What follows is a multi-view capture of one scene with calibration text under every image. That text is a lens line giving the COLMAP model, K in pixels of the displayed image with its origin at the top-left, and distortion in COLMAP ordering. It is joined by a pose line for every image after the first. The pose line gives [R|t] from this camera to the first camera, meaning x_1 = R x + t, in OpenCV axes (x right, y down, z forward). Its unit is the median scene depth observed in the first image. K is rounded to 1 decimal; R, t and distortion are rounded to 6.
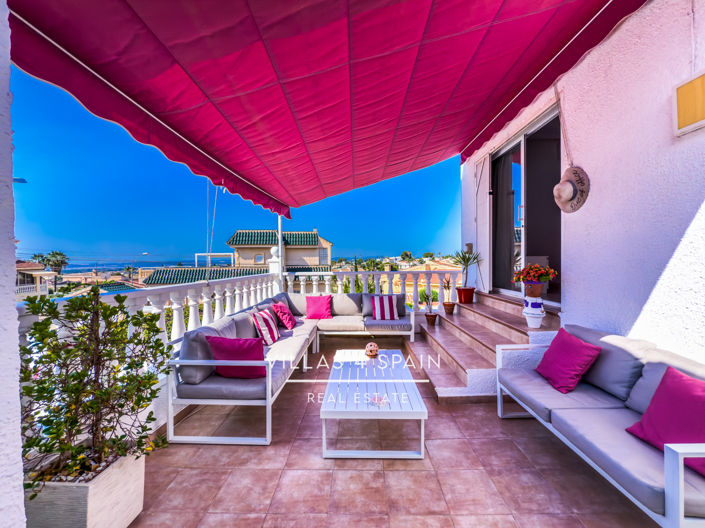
lens RADIAL K [[285.8, 0, 355.0], [0, 285.8, 262.8], [0, 0, 1]] dist [0.002976, 0.000308]
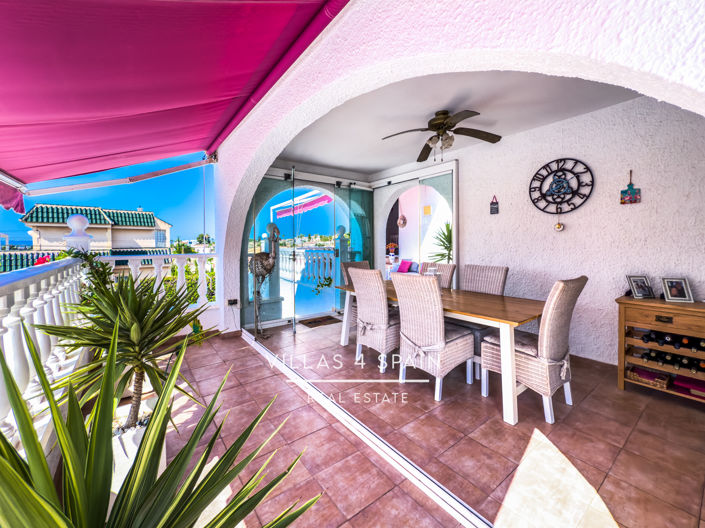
lens RADIAL K [[285.8, 0, 352.9], [0, 285.8, 264.8], [0, 0, 1]] dist [0.002976, 0.000308]
pose [[0.791011, -0.040549, 0.610457, -1.007720], [0.001462, 0.997924, 0.064390, 0.020564], [-0.611801, -0.050041, 0.789428, -0.760863]]
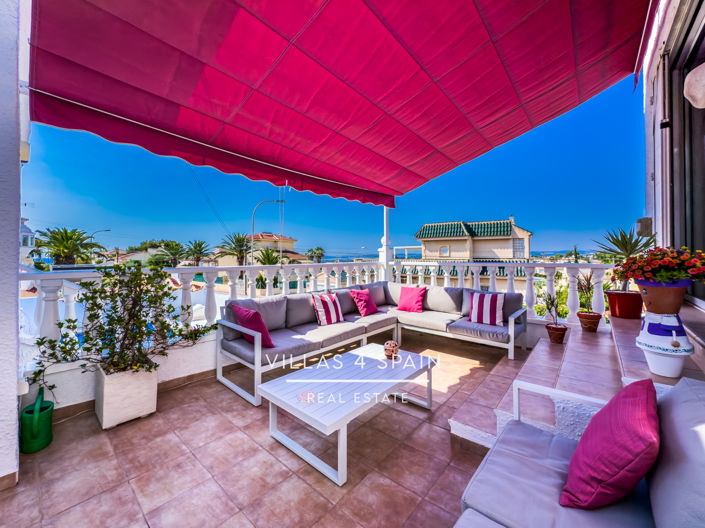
lens RADIAL K [[285.8, 0, 358.6], [0, 285.8, 252.4], [0, 0, 1]] dist [0.002976, 0.000308]
pose [[0.767403, -0.001773, -0.641163, 0.370230], [-0.006957, 0.999914, -0.011091, 0.015424], [0.641127, 0.012972, 0.767325, 0.187891]]
